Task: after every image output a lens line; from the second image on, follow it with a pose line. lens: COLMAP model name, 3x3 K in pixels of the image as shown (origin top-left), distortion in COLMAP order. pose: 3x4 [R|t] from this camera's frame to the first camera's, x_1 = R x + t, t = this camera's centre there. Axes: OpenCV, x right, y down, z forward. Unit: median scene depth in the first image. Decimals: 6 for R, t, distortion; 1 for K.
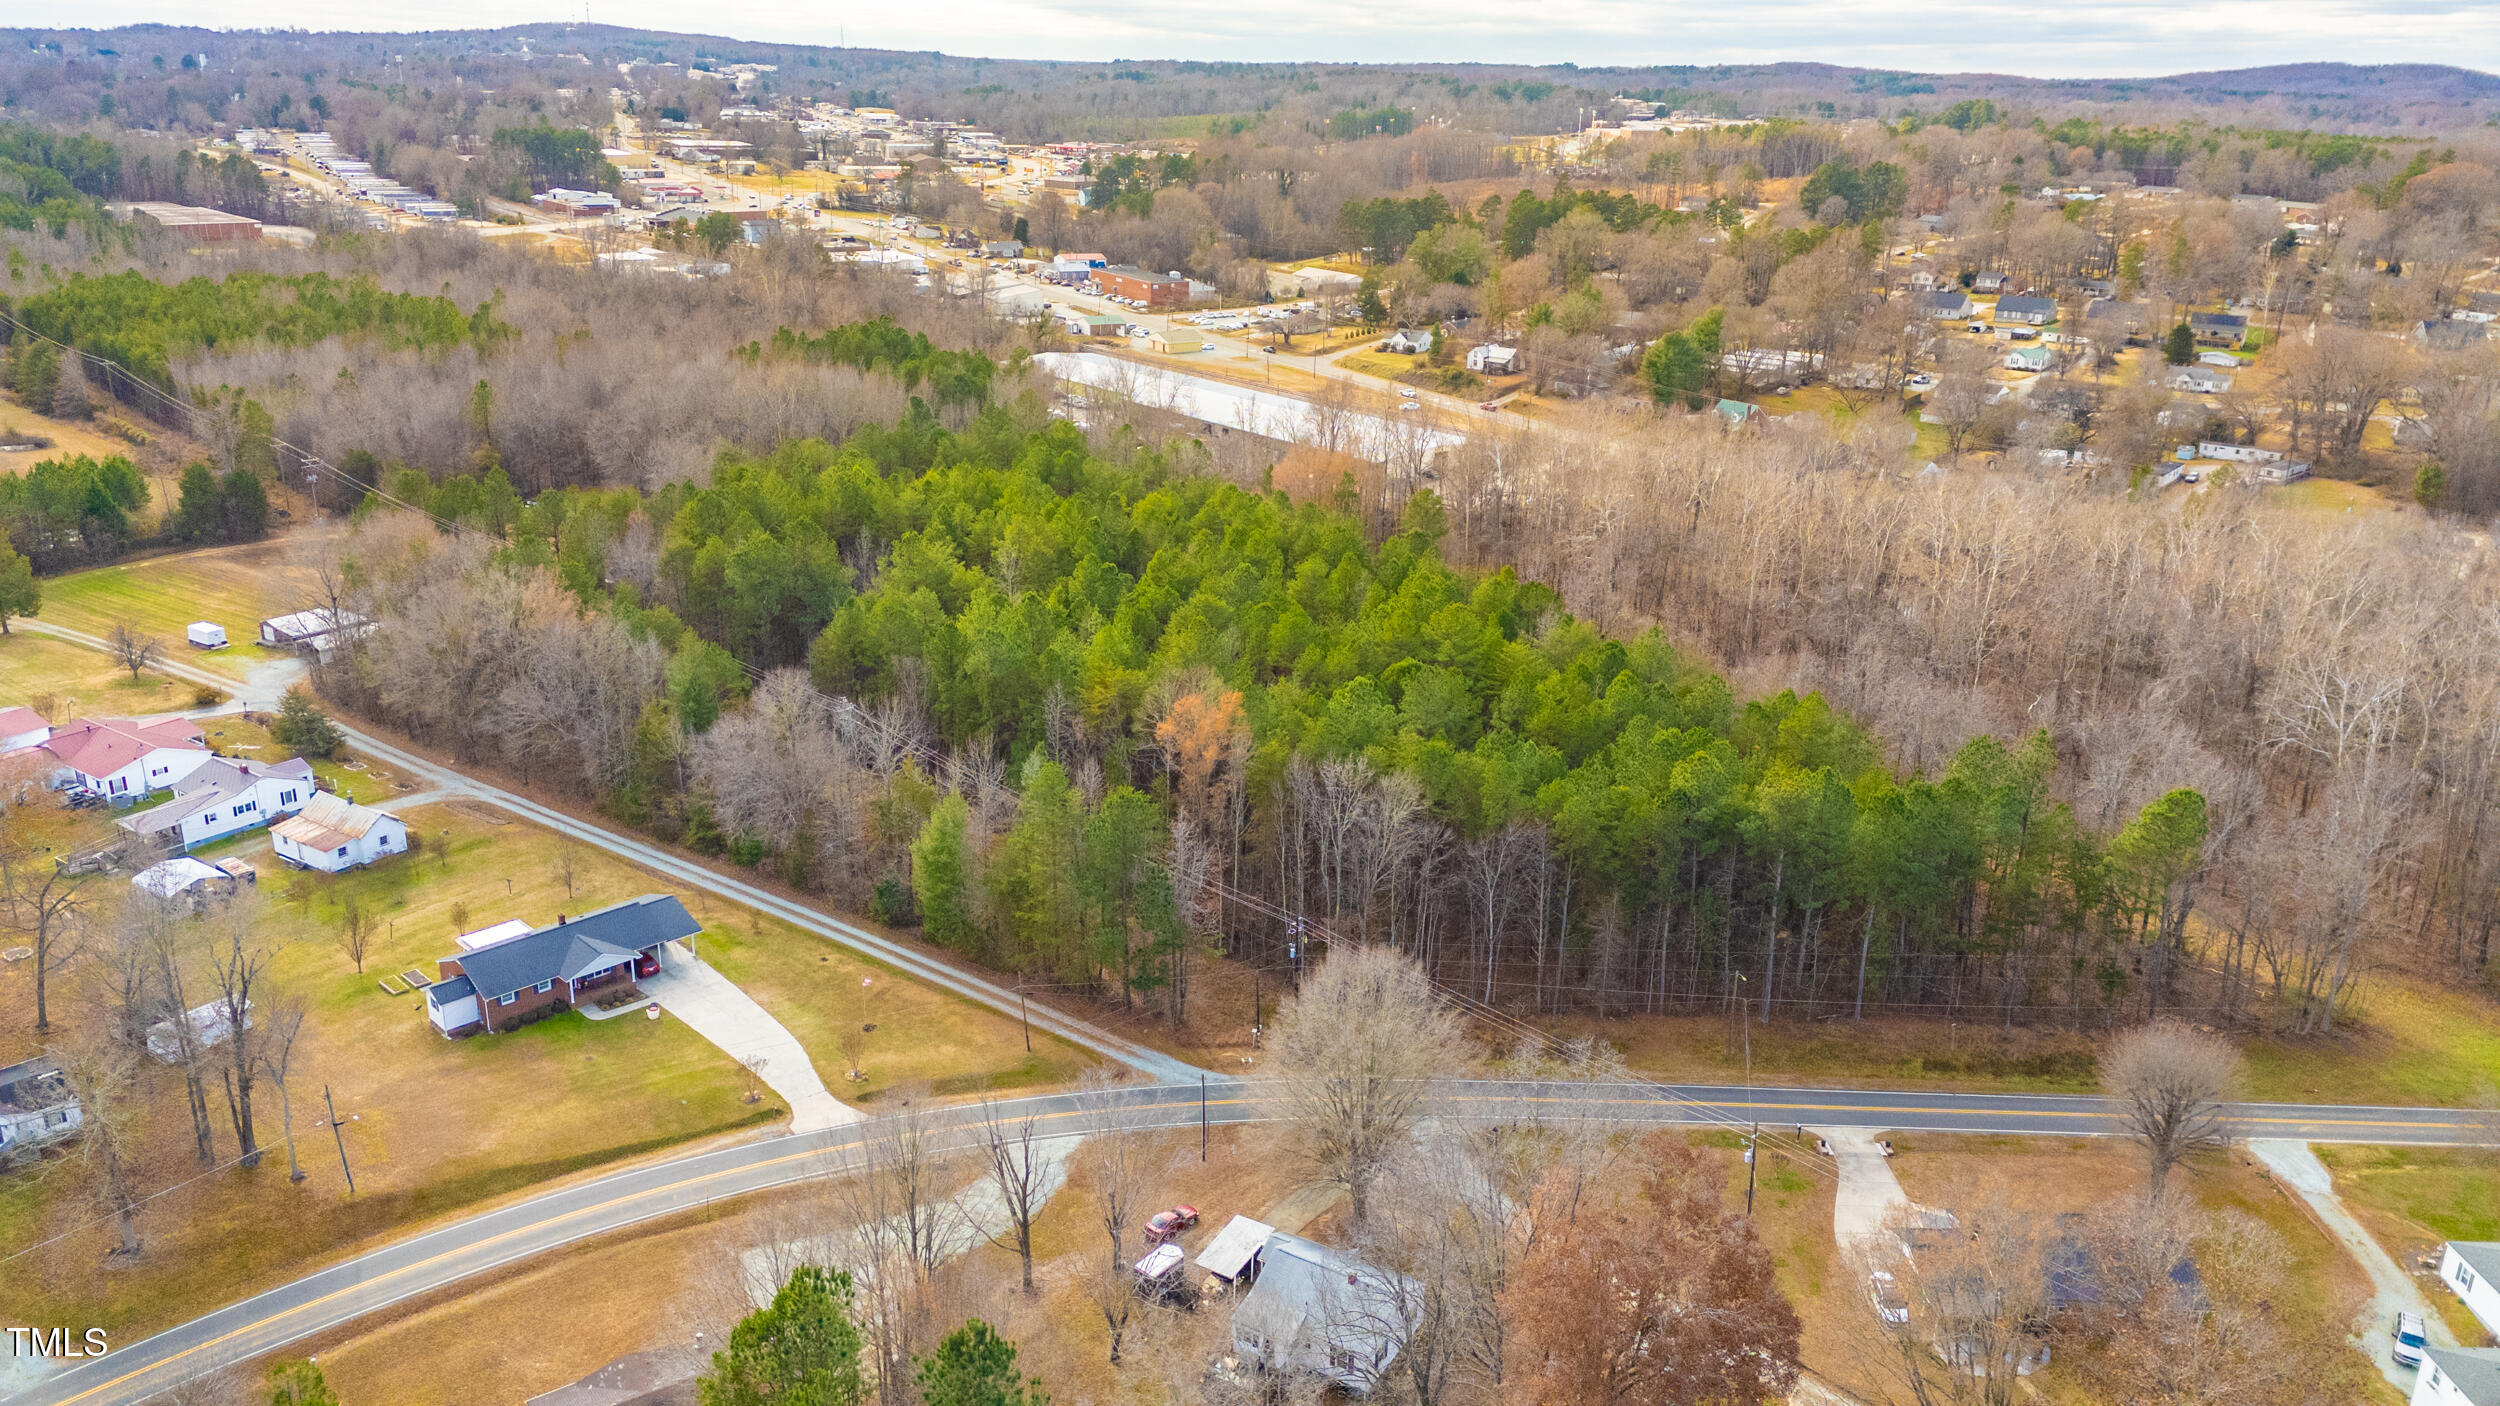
lens RADIAL K [[1825.4, 0, 1250.0], [0, 1825.4, 703.0], [0, 0, 1]] dist [0.079403, -0.073655]
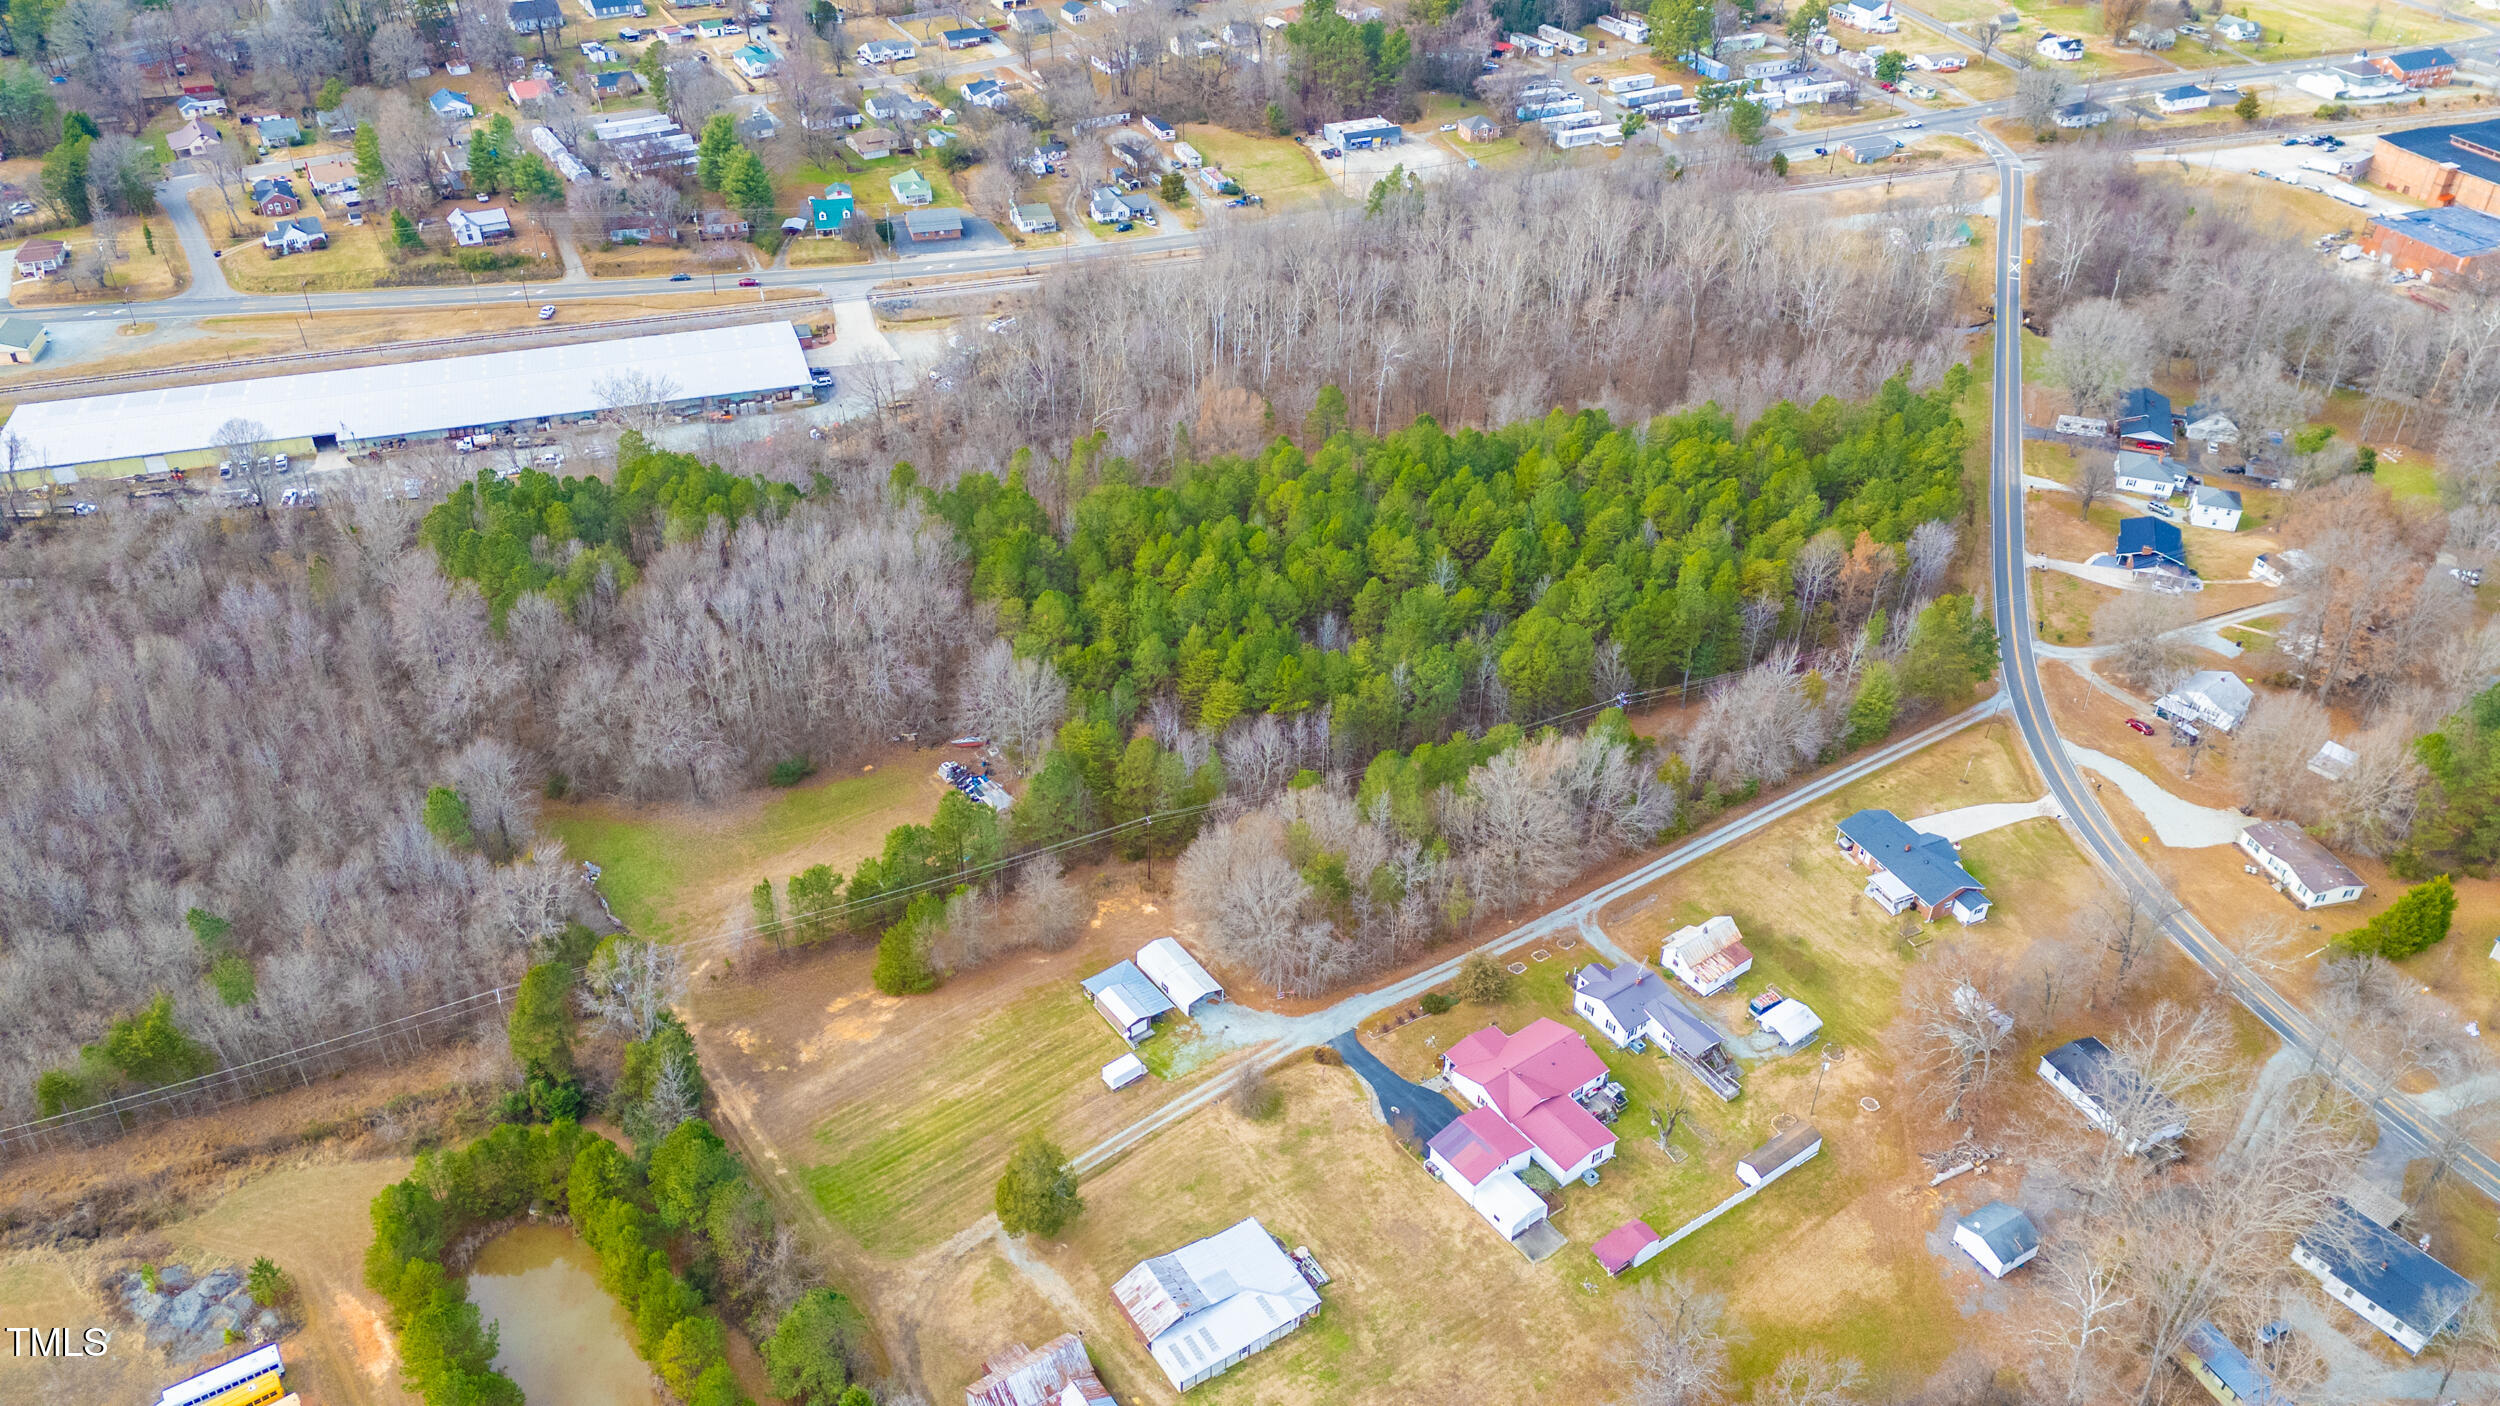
lens RADIAL K [[1825.4, 0, 1250.0], [0, 1825.4, 703.0], [0, 0, 1]] dist [0.079403, -0.073655]
pose [[0.341128, -0.548616, 0.763316, -1.707183], [0.302886, 0.832866, 0.463243, -0.896705], [-0.889883, 0.073172, 0.450283, 0.766220]]
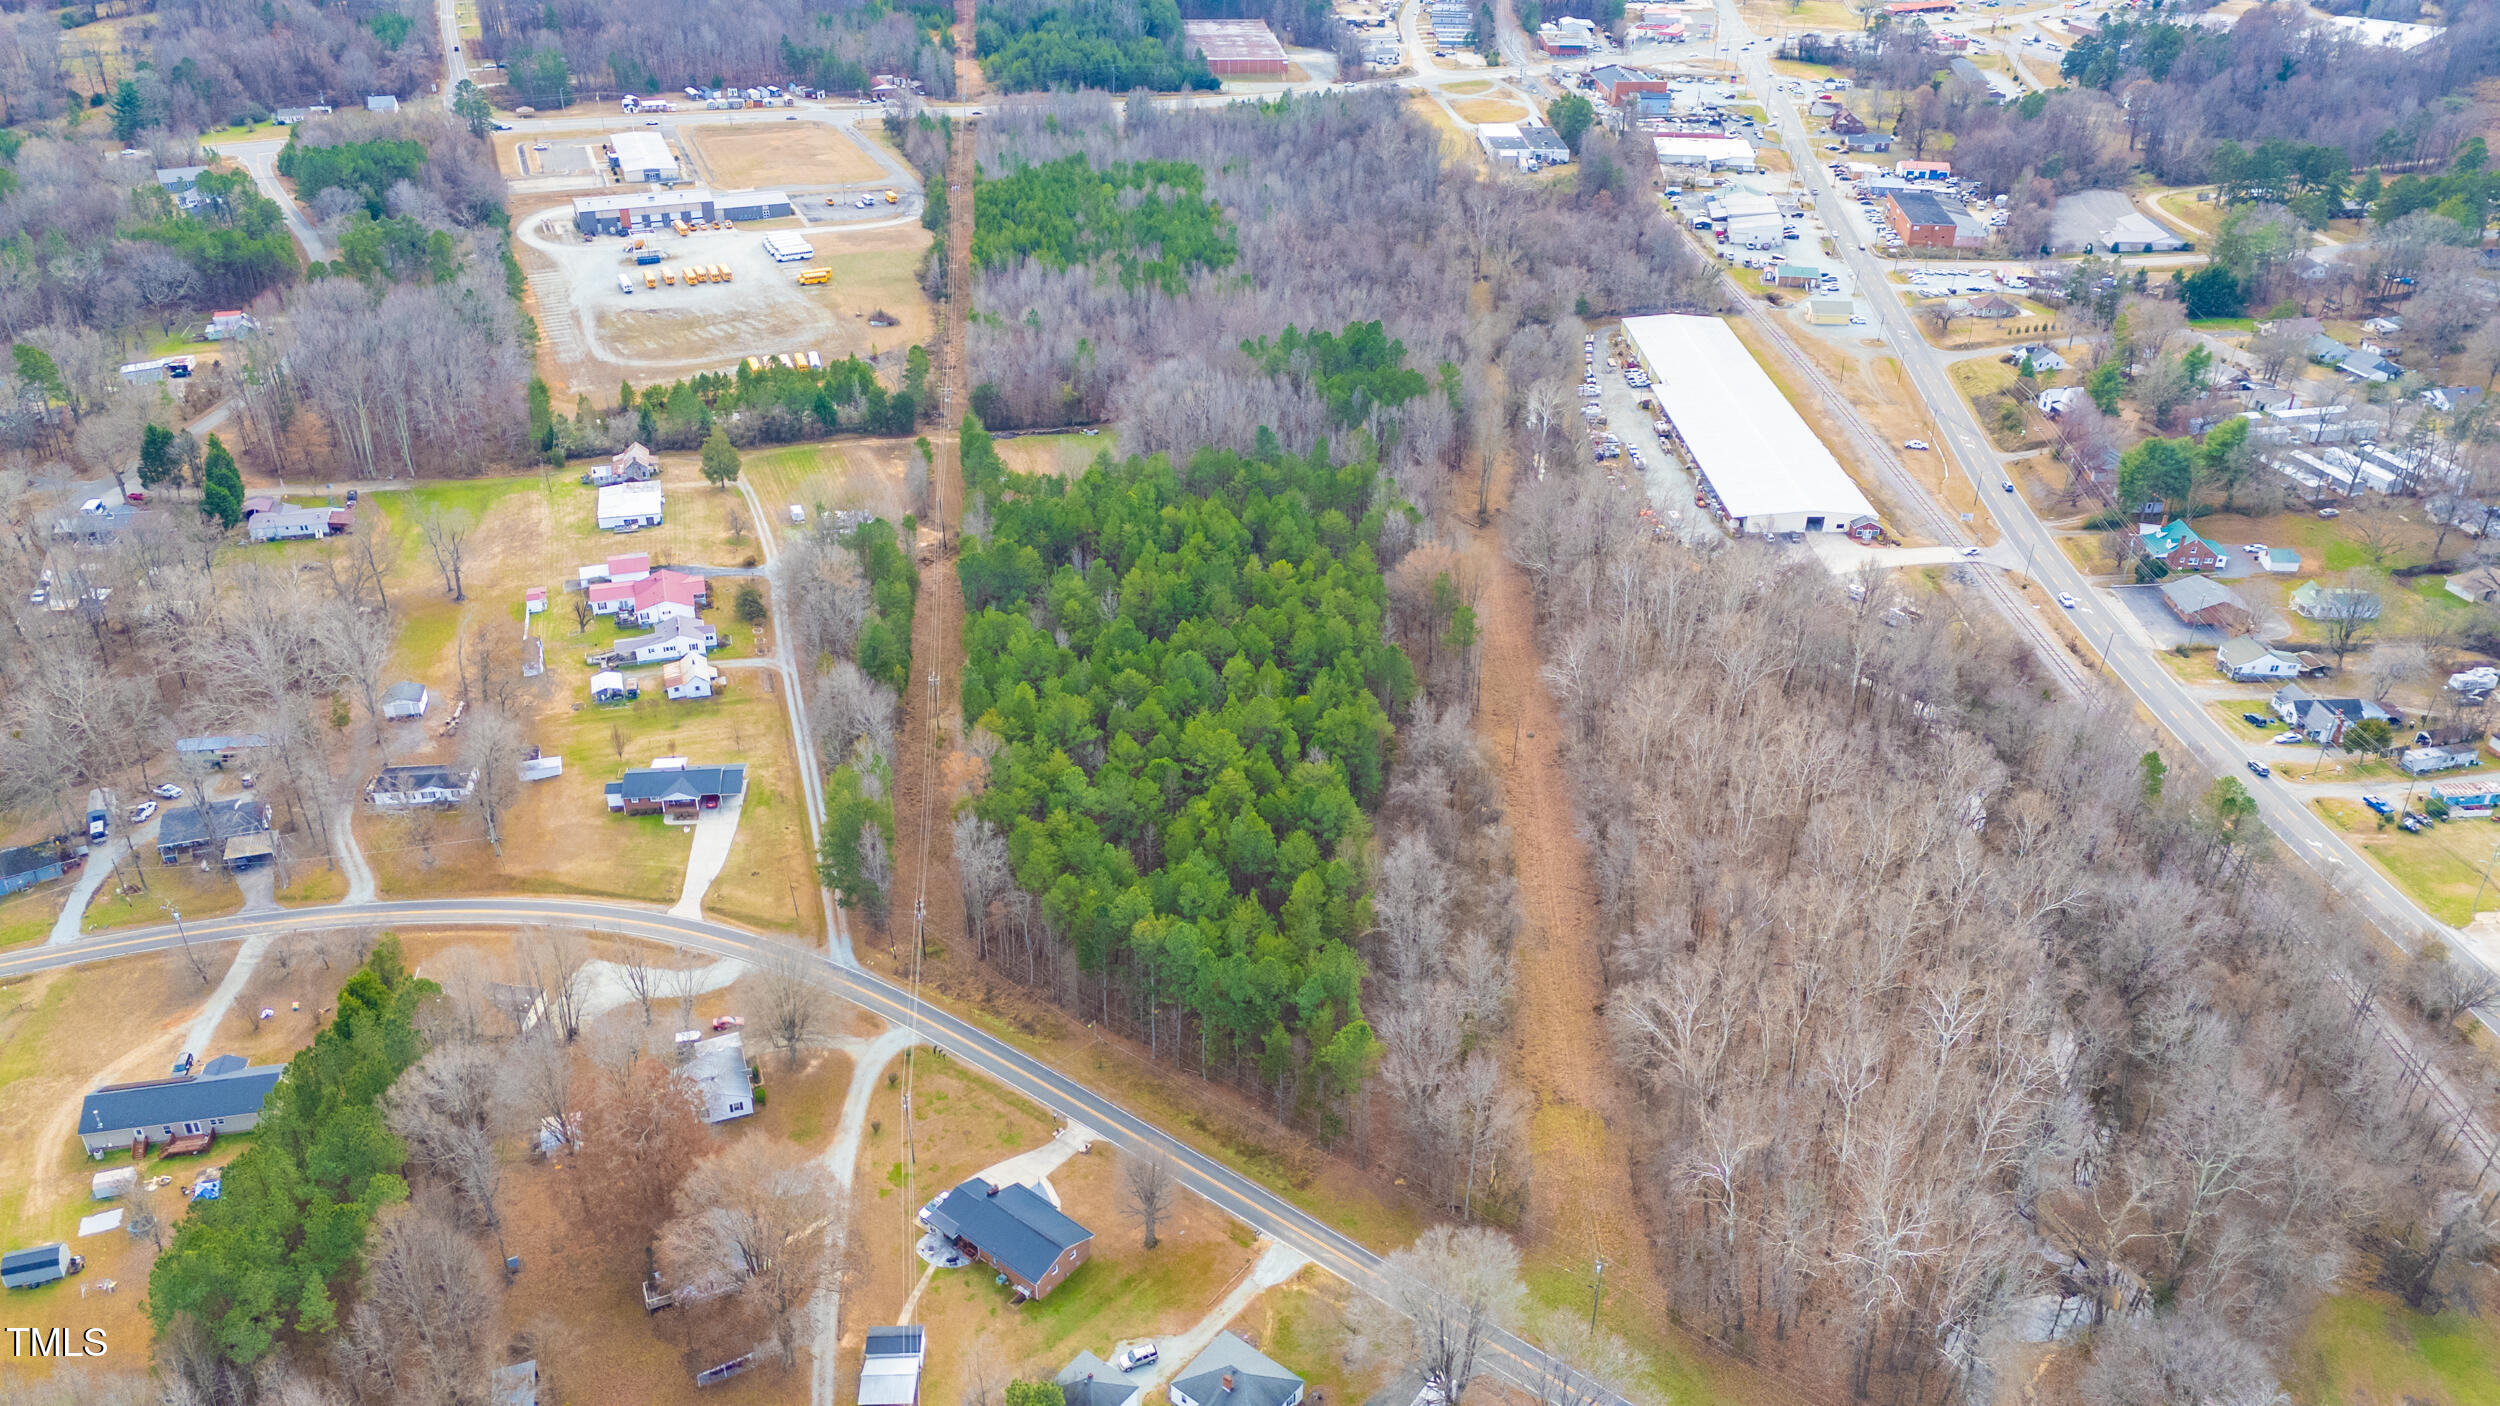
lens RADIAL K [[1825.4, 0, 1250.0], [0, 1825.4, 703.0], [0, 0, 1]] dist [0.079403, -0.073655]
pose [[0.783693, 0.291120, -0.548703, 1.137614], [-0.200057, 0.954596, 0.220736, -0.493547], [0.588050, -0.063217, 0.806350, -0.215834]]
